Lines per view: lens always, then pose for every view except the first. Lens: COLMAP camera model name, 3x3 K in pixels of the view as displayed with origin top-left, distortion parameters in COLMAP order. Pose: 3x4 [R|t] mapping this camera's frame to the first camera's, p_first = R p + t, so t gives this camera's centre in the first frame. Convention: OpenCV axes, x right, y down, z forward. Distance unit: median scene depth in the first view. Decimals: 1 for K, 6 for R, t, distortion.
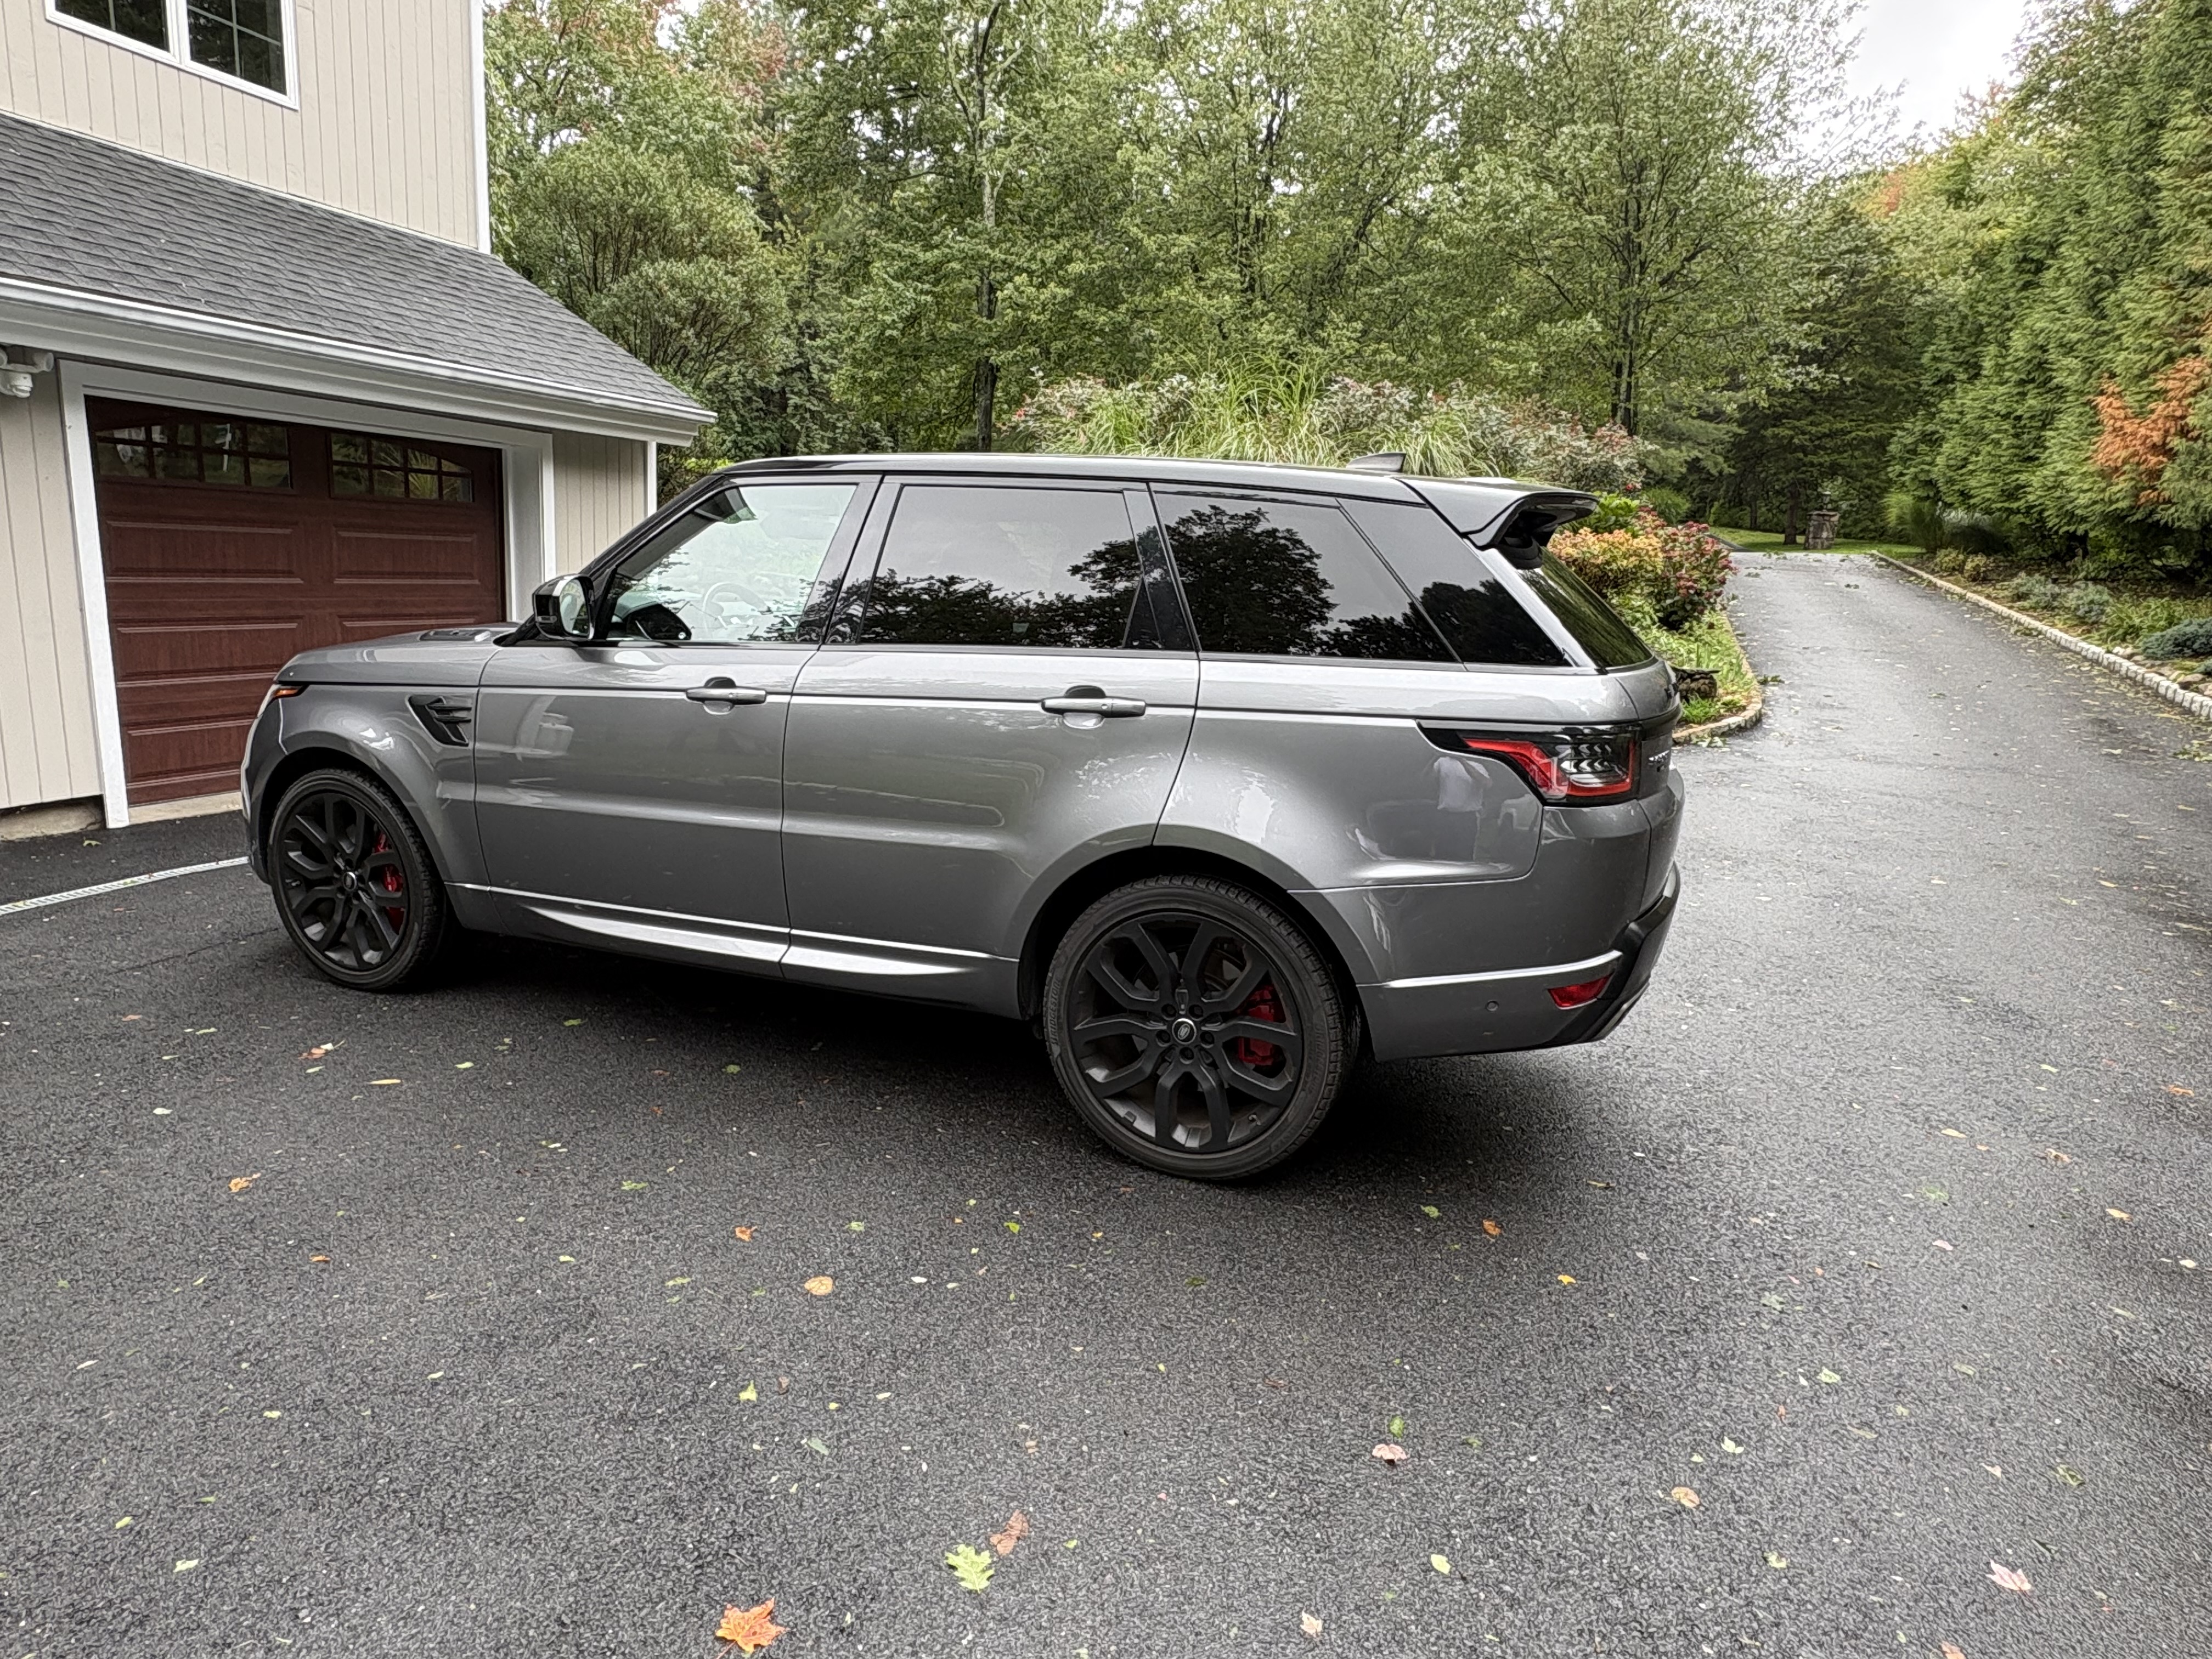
lens RADIAL K [[1278.9, 0, 1101.7], [0, 1278.9, 834.9], [0, 0, 1]] dist [-0.002385, -0.000562]
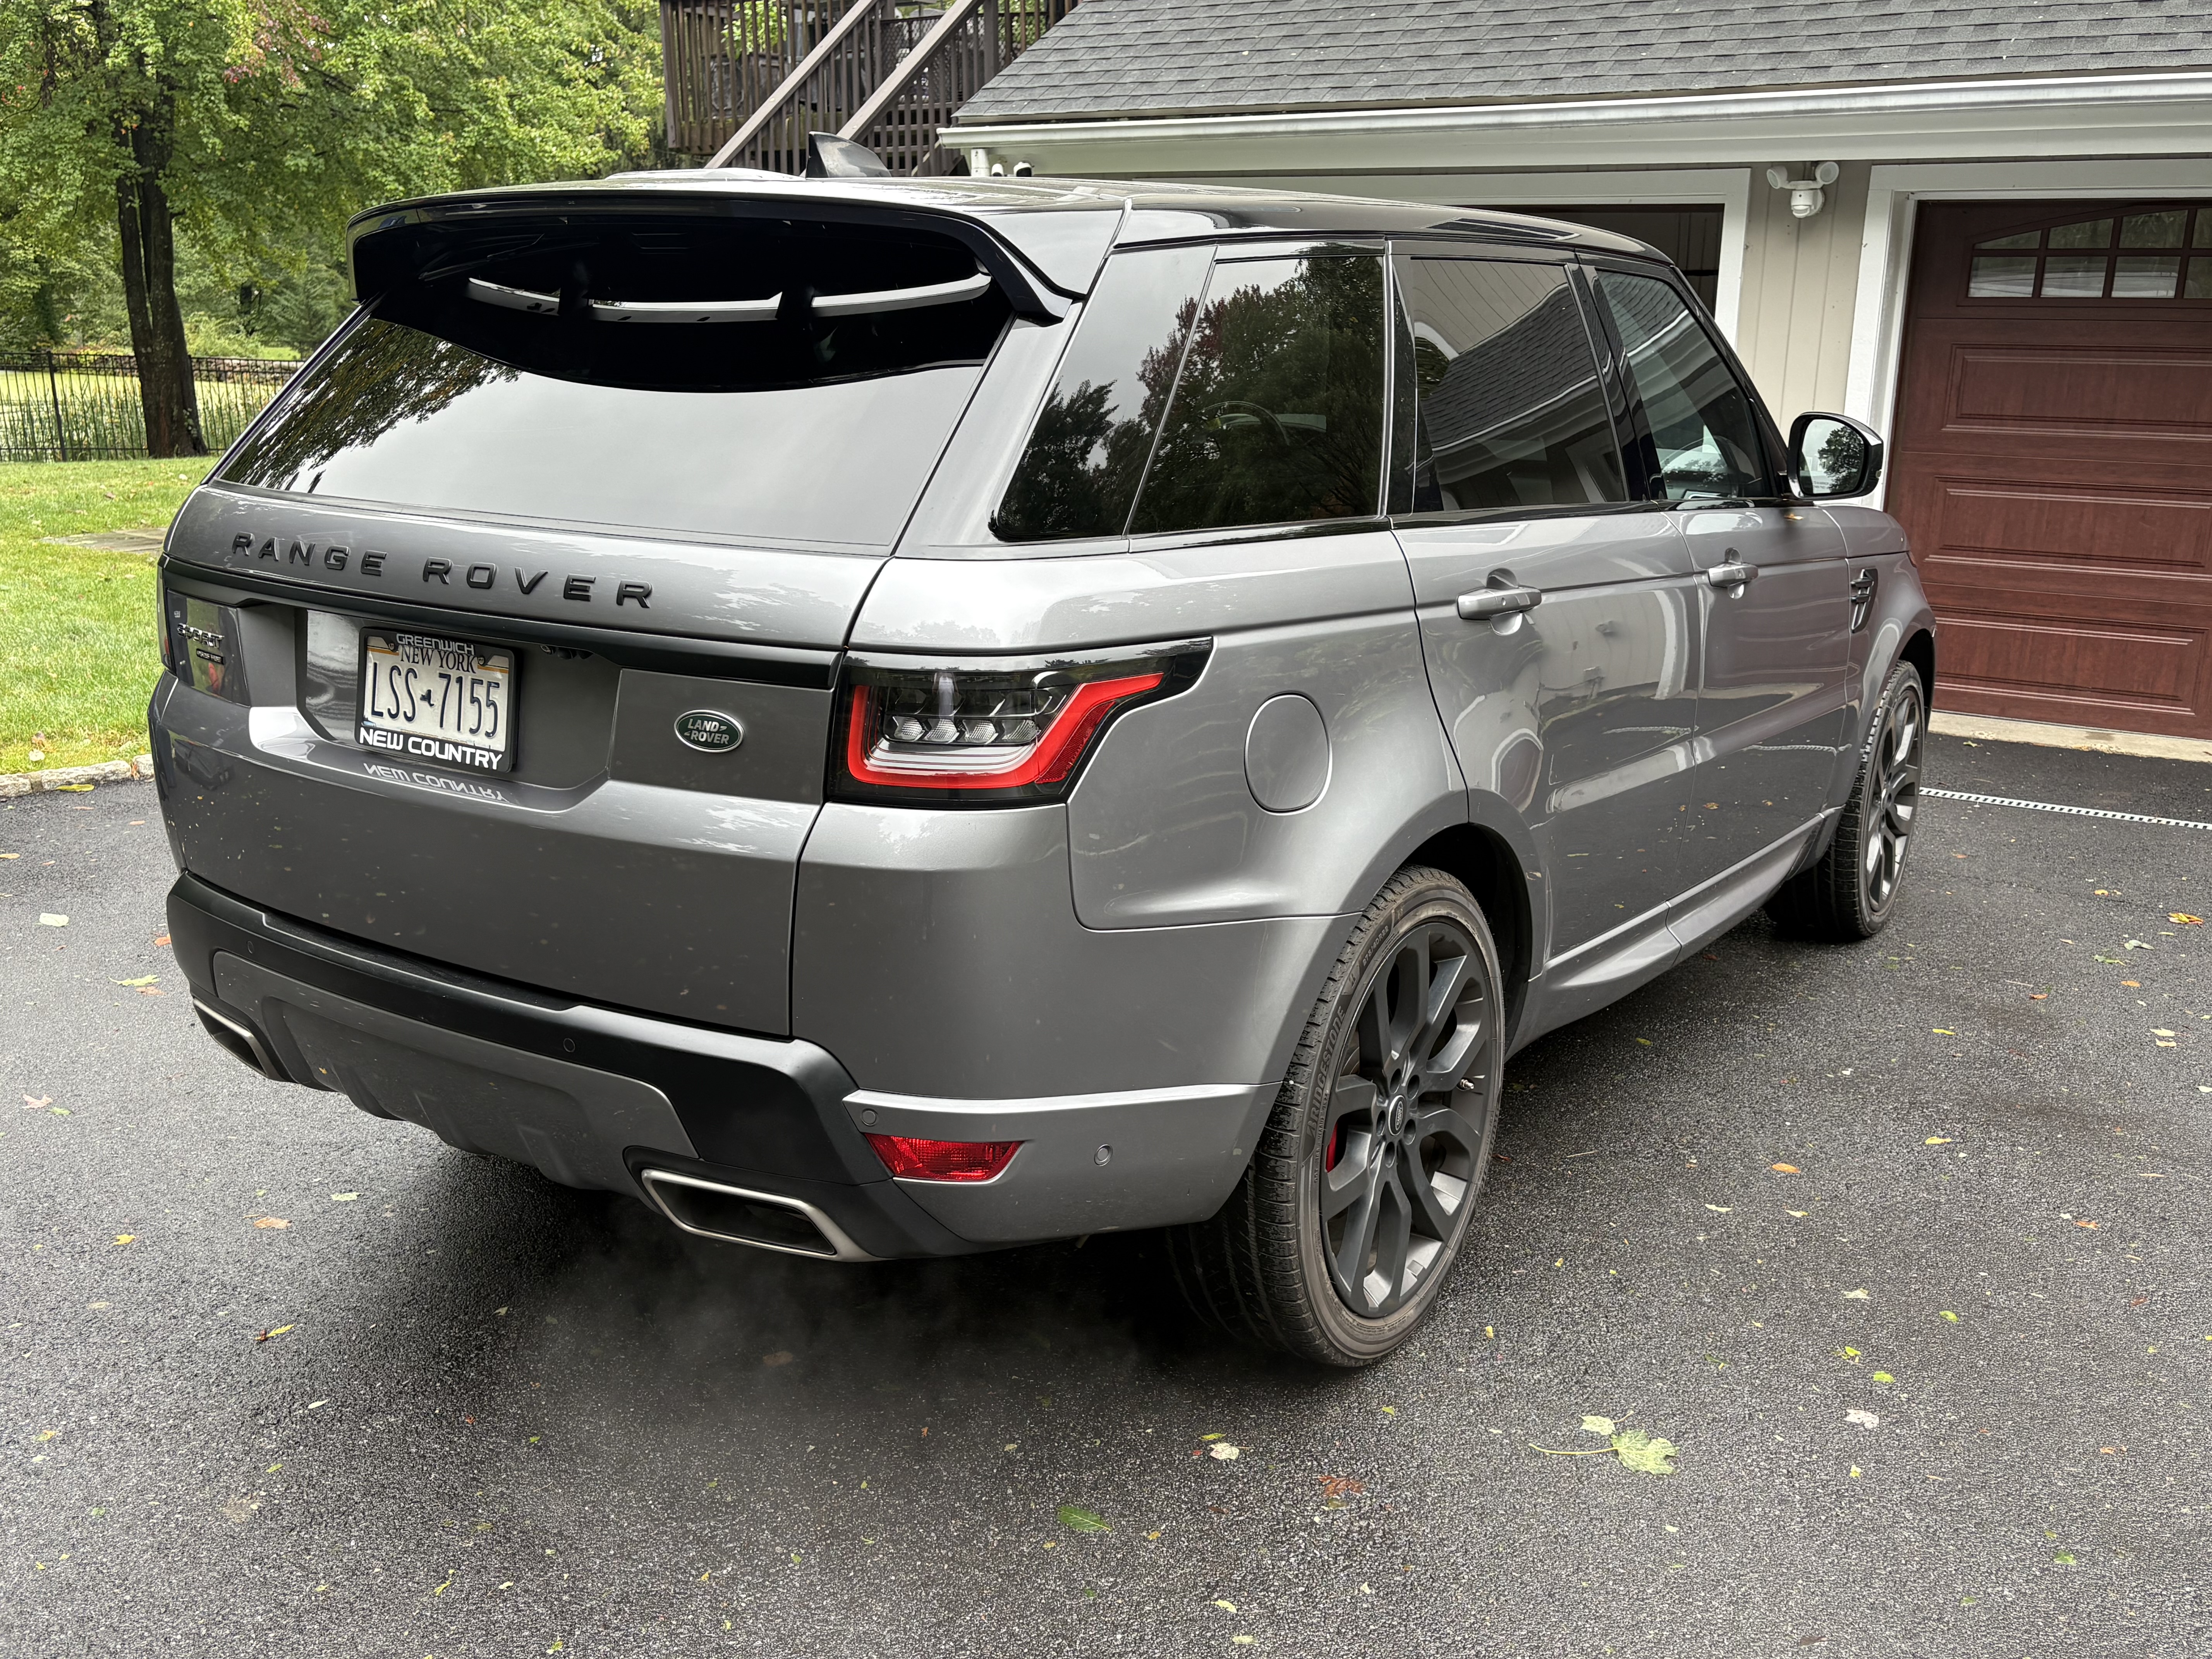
lens RADIAL K [[2003.9, 0, 1106.0], [0, 2003.9, 829.5], [0, 0, 1]] dist [0.036333, -0.010032]
pose [[-0.195636, 0.196620, -0.960764, 0.492714], [-0.231205, 0.942831, 0.240029, -0.115268], [0.953032, 0.269092, -0.138992, 0.593538]]
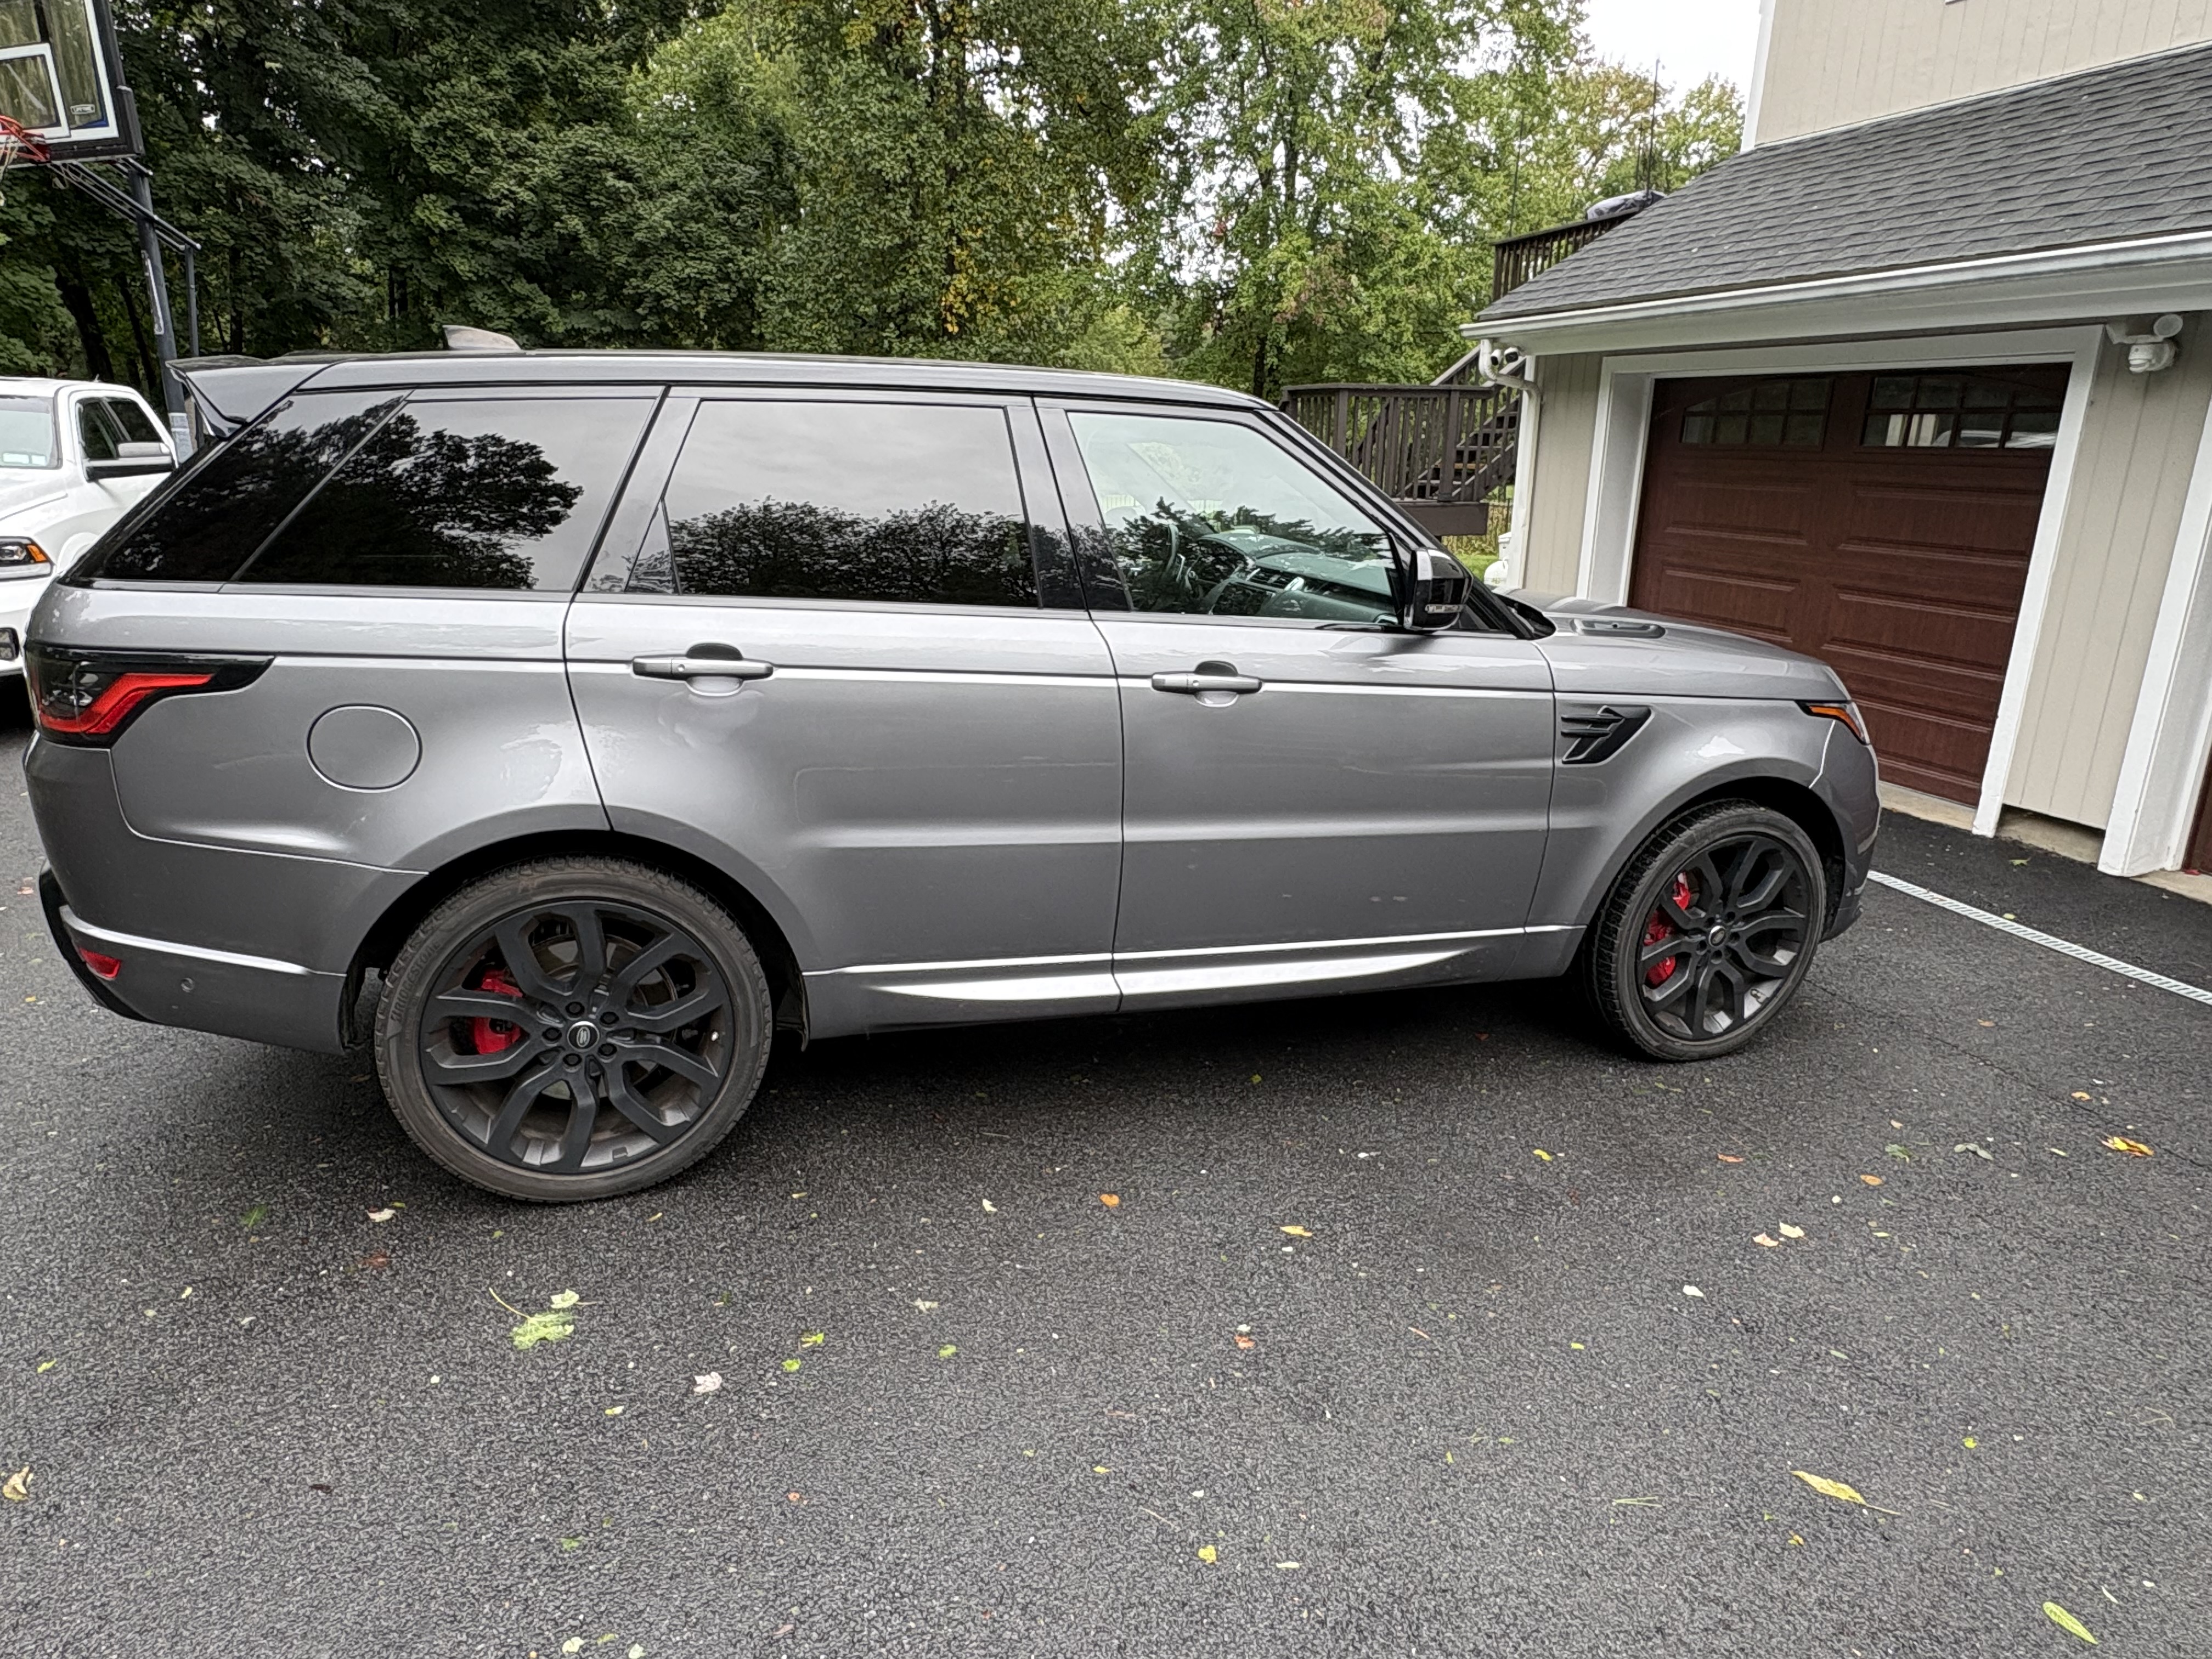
lens RADIAL K [[1299.9, 0, 1106.0], [0, 1299.9, 829.5], [0, 0, 1]] dist [0.002535, 0.001320]
pose [[-0.749893, 0.123682, -0.649895, 0.232479], [-0.197724, 0.895565, 0.398583, -0.194217], [0.631321, 0.427394, -0.647123, 0.891209]]
